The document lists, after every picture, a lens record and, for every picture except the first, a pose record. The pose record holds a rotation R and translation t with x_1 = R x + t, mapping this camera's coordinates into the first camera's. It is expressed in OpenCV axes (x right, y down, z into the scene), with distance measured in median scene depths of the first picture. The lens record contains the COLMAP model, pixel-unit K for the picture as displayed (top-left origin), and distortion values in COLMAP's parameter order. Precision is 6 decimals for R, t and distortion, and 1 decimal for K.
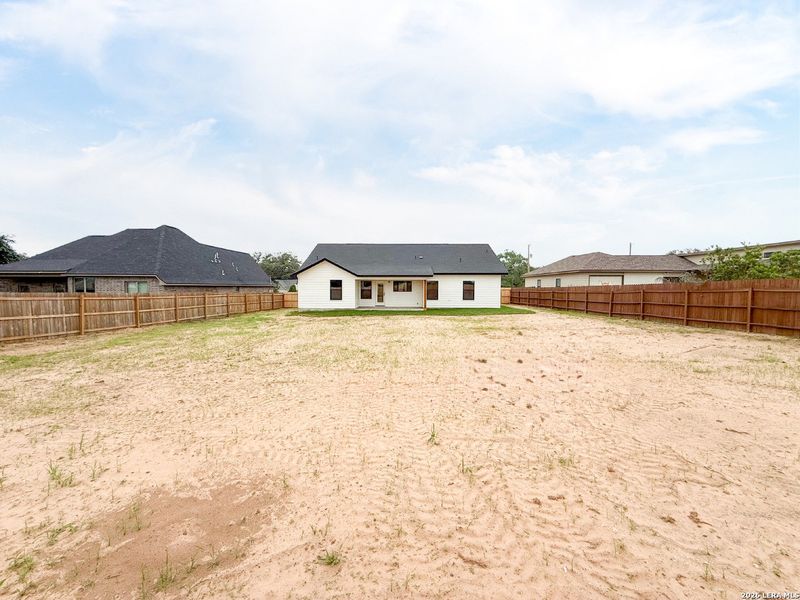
lens RADIAL K [[321.3, 0, 399.9], [0, 321.3, 301.5], [0, 0, 1]] dist [0.000625, 0.000091]
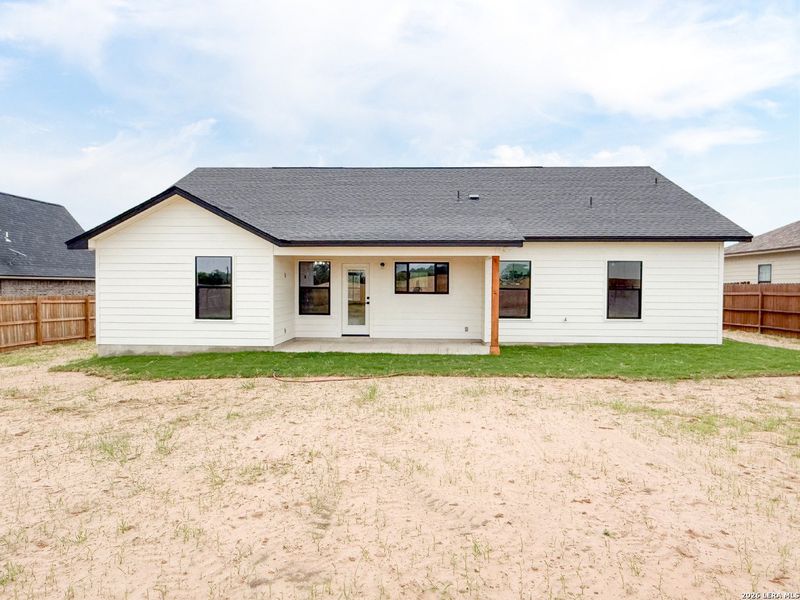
lens RADIAL K [[321.3, 0, 400.6], [0, 321.3, 299.9], [0, 0, 1]] dist [0.000625, 0.000091]
pose [[0.999845, -0.000847, -0.017585, -0.008550], [0.000641, 0.999931, -0.011735, -0.020699], [0.017594, 0.011722, 0.999777, 0.670484]]
